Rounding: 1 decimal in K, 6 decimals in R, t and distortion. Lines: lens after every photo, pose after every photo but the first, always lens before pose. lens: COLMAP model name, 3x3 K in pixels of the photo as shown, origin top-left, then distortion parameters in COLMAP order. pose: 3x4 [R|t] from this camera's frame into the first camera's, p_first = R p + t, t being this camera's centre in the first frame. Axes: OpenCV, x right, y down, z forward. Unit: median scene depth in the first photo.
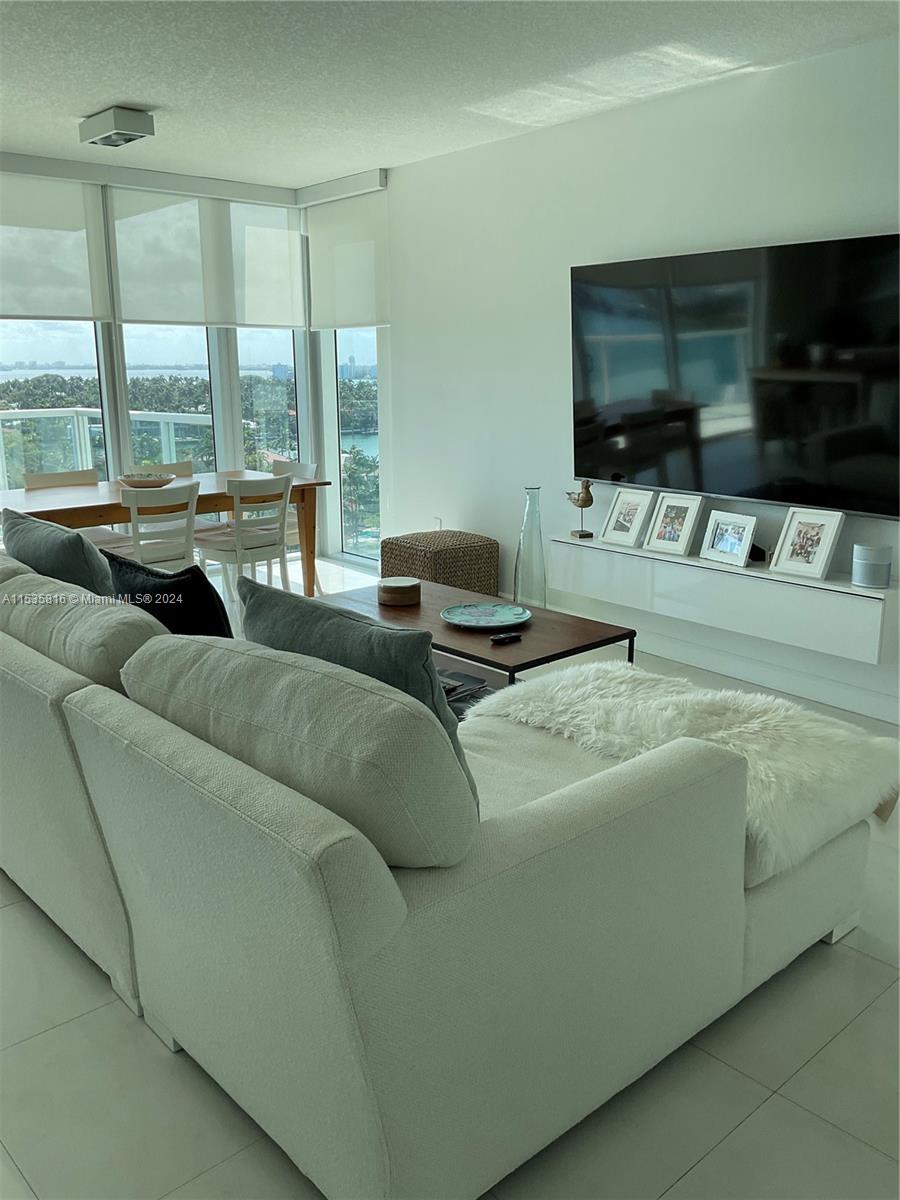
lens RADIAL K [[980.5, 0, 453.8], [0, 980.5, 599.6], [0, 0, 1]] dist [0.102646, -0.220619]
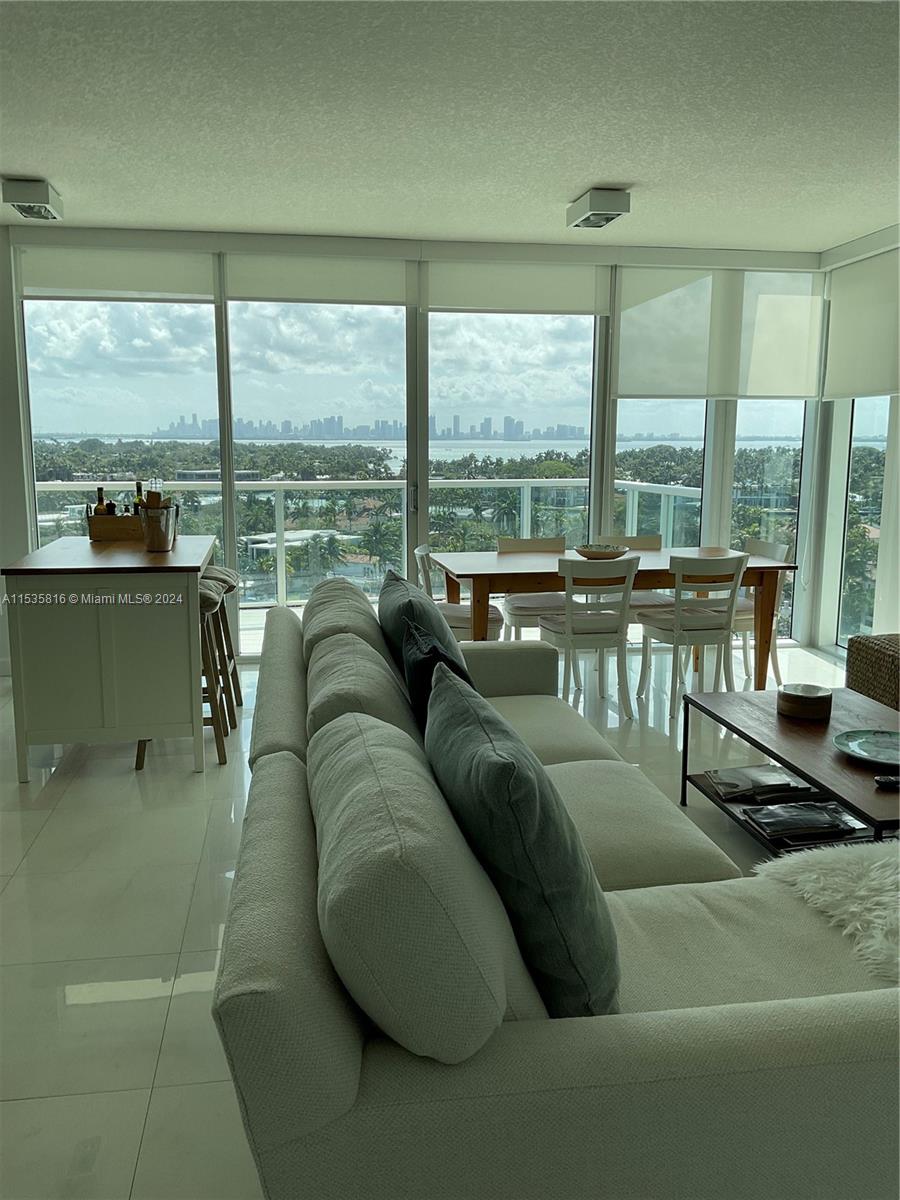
lens RADIAL K [[980.5, 0, 453.8], [0, 980.5, 599.6], [0, 0, 1]] dist [0.102646, -0.220619]
pose [[0.830866, 0.097028, -0.547948, 0.110848], [-0.134580, 0.990488, -0.028676, -0.021639], [0.539953, 0.097568, 0.836021, 0.081036]]
